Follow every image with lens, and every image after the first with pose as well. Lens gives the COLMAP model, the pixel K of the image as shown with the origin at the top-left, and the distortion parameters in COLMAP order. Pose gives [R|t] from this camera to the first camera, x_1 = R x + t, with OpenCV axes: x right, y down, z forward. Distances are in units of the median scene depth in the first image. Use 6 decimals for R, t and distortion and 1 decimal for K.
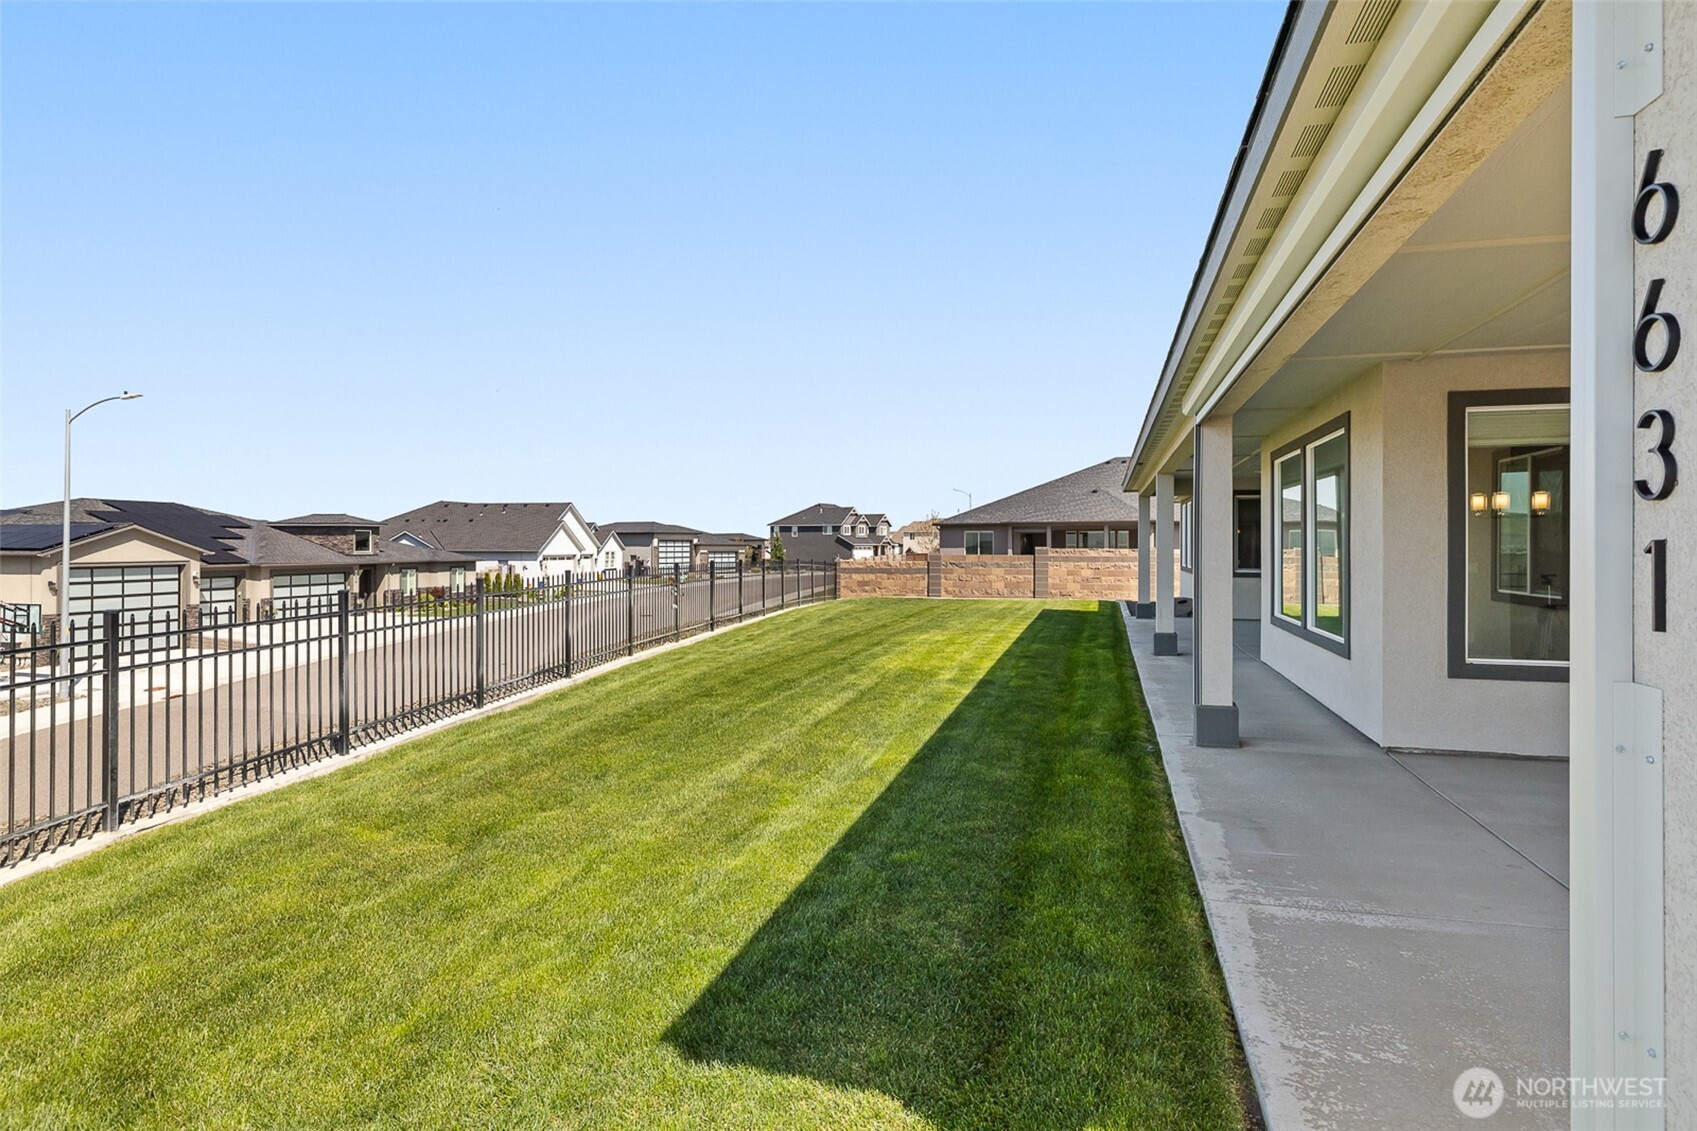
lens RADIAL K [[882.6, 0, 846.0], [0, 882.6, 553.5], [0, 0, 1]] dist [-0.001782, 0.000163]
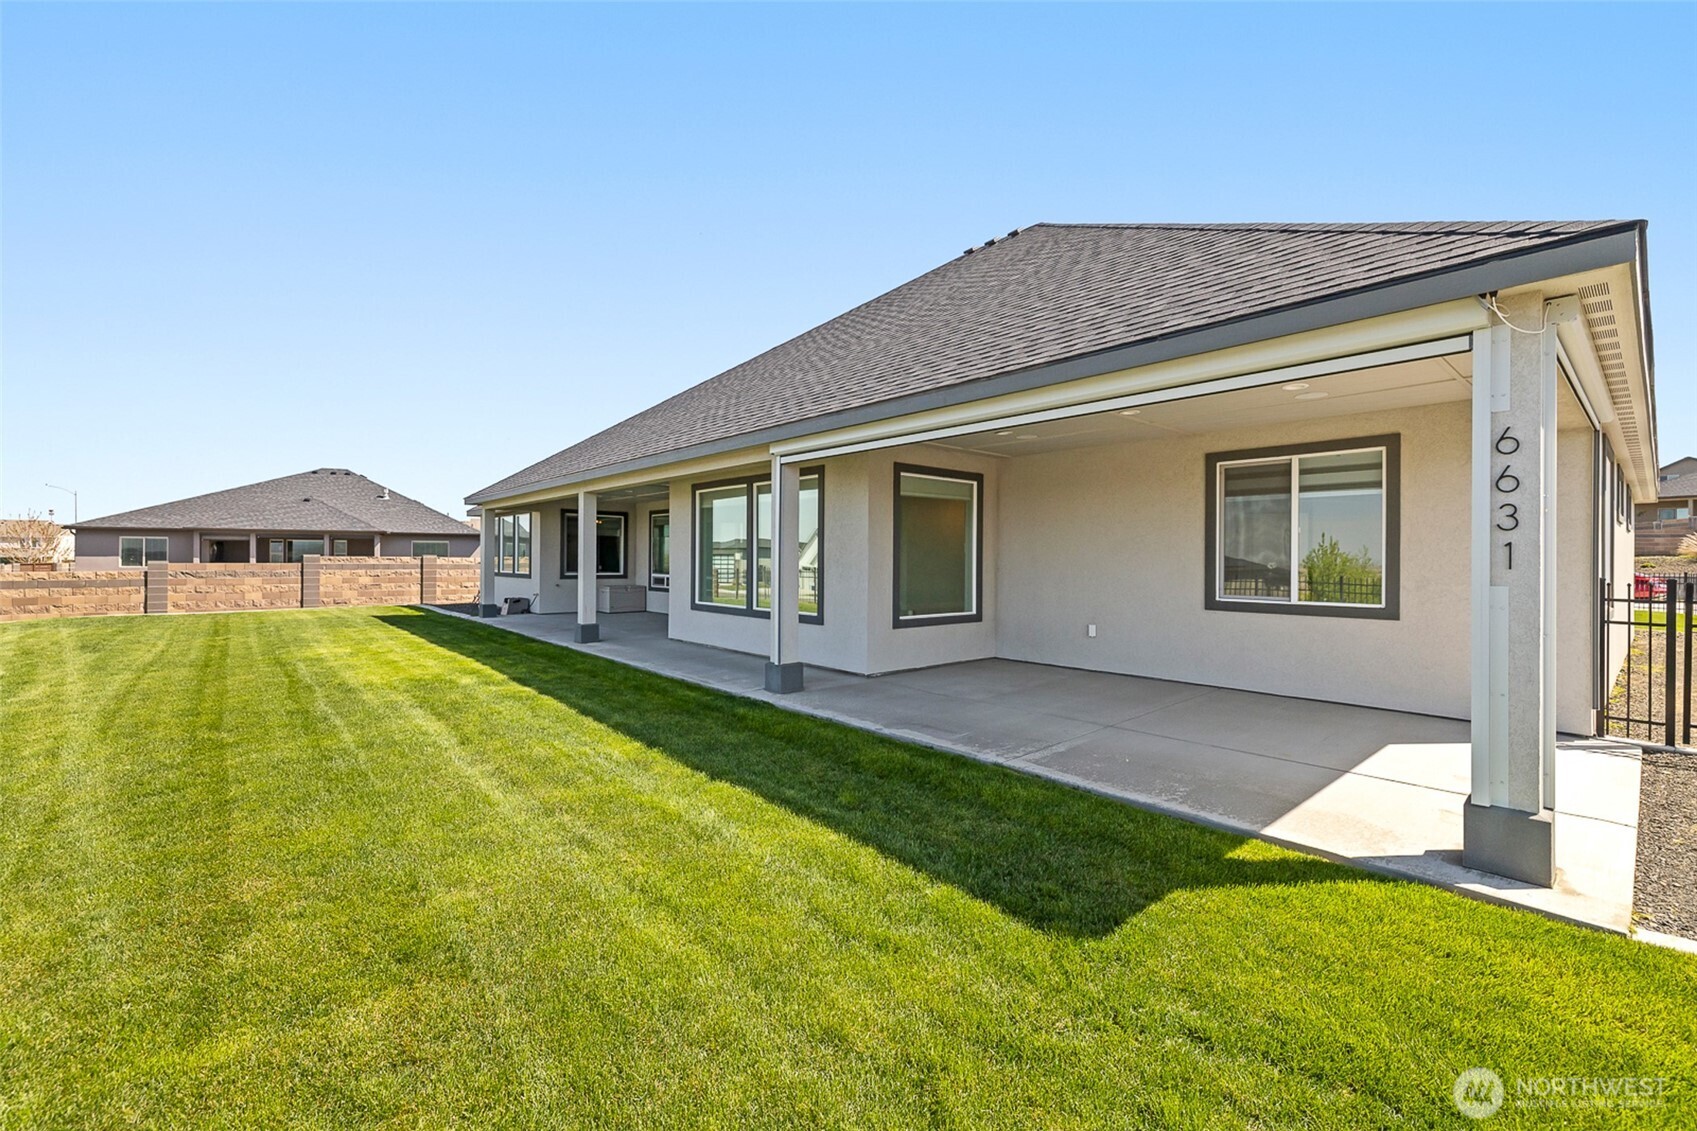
lens RADIAL K [[718.8, 0, 847.5], [0, 718.8, 559.2], [0, 0, 1]] dist [-0.004007, 0.000238]
pose [[0.538307, 0.001010, 0.842748, -0.131251], [0.003492, 0.999988, -0.003429, 0.002415], [-0.842742, 0.004789, 0.538297, 0.077932]]
